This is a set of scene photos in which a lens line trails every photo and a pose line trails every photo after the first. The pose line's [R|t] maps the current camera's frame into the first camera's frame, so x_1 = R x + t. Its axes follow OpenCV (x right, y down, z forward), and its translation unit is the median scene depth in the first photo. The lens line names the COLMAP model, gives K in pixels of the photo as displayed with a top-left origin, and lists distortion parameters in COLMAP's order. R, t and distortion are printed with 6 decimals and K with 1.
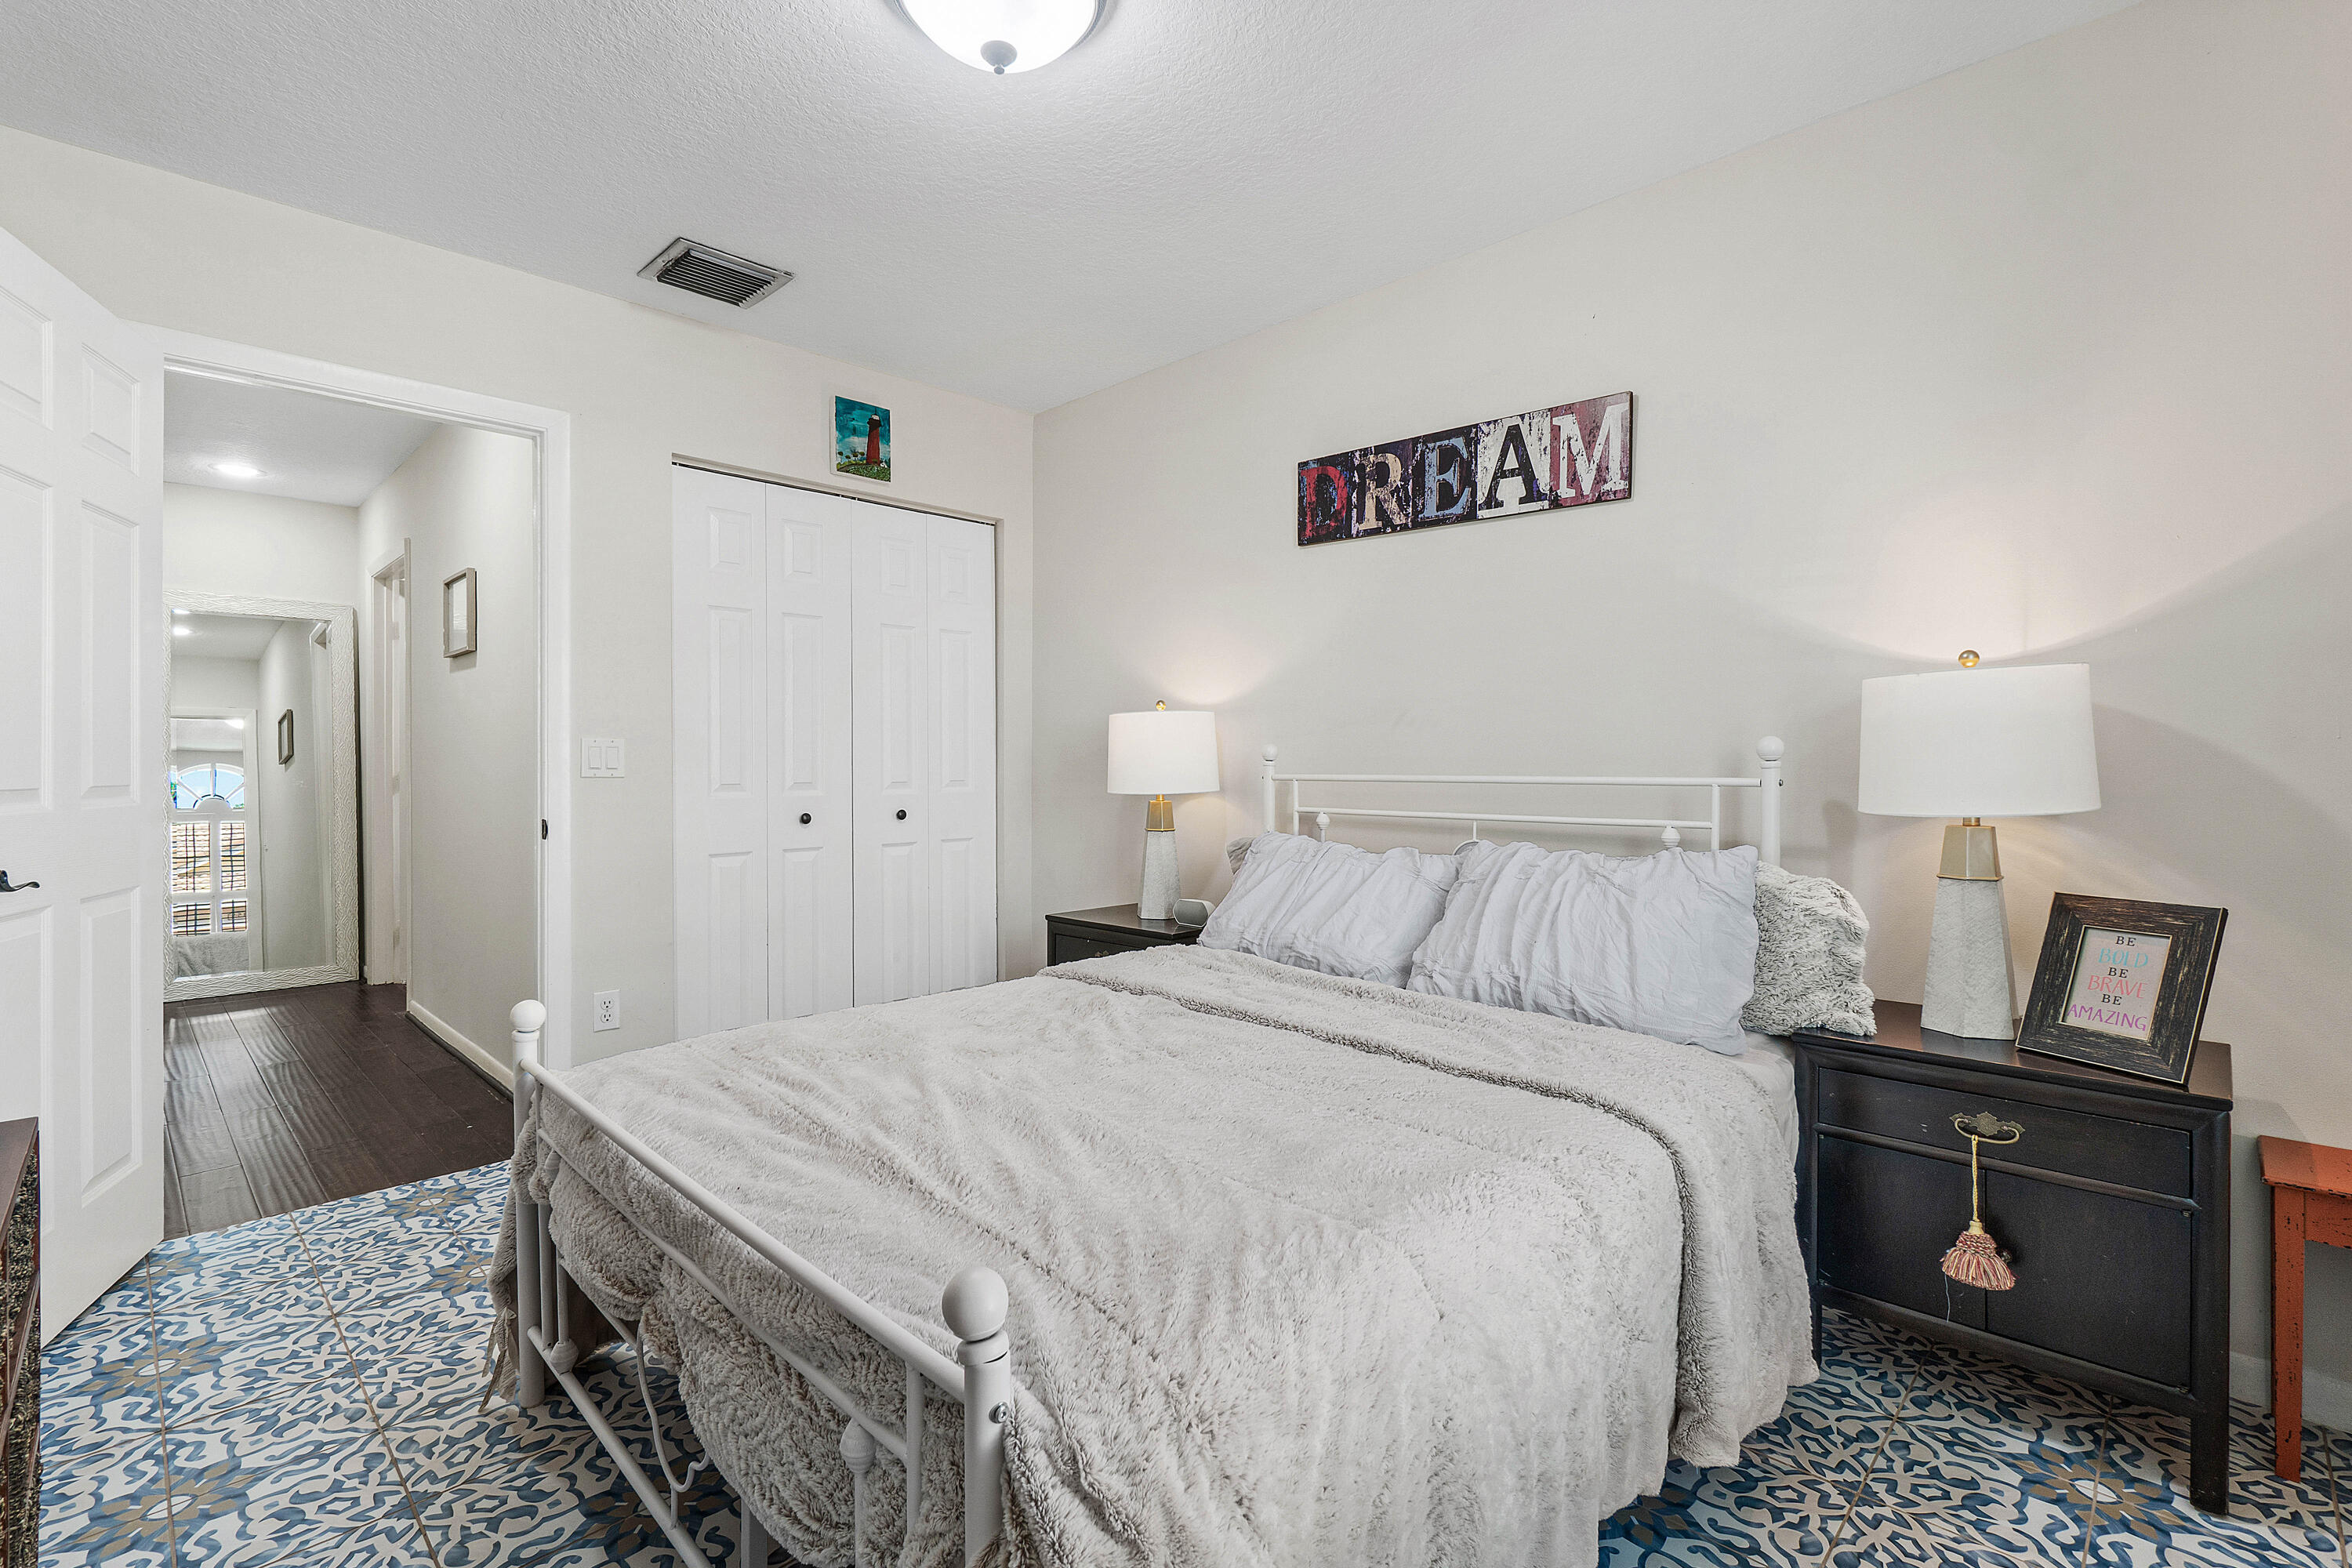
lens RADIAL K [[1059.8, 0, 1173.7], [0, 1059.8, 773.7], [0, 0, 1]] dist [-0.001353, -0.001029]
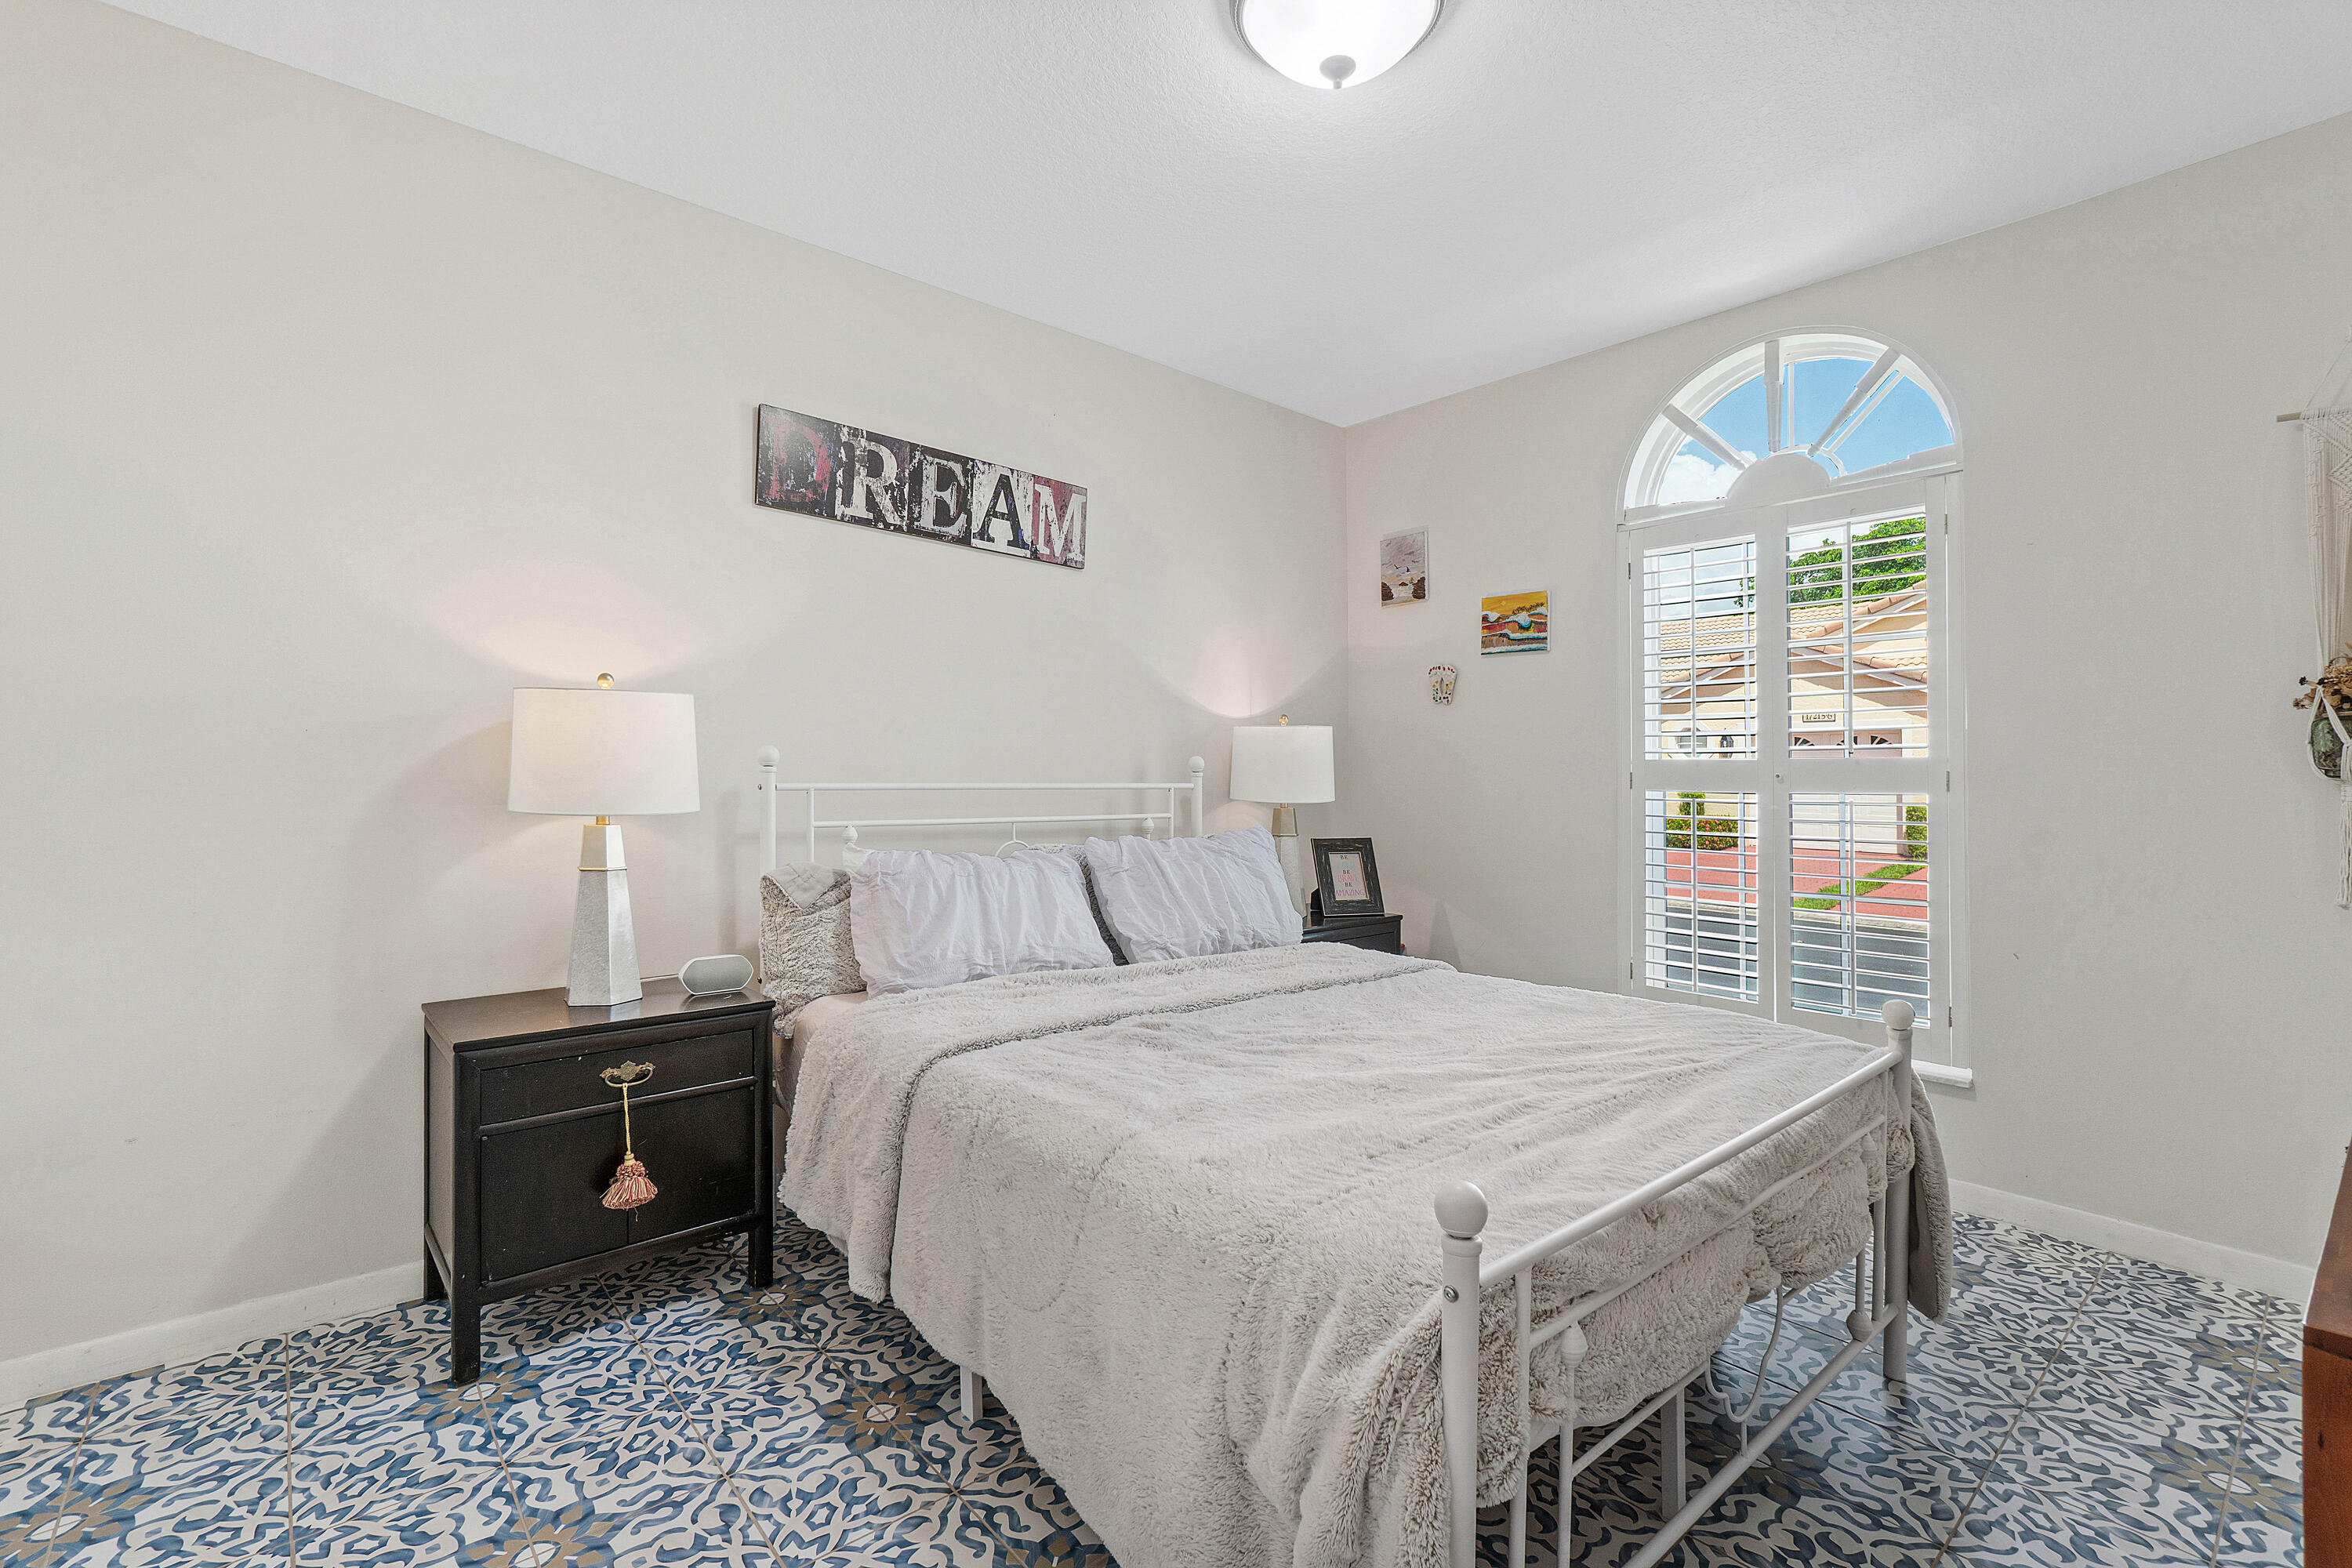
lens RADIAL K [[1009.1, 0, 1164.8], [0, 1009.1, 781.0], [0, 0, 1]] dist [-0.013605, -0.000997]
pose [[0.100369, -0.005972, 0.994932, -0.717484], [-0.000316, 0.999982, 0.006034, -0.006151], [-0.994950, -0.000920, 0.100365, 0.696242]]
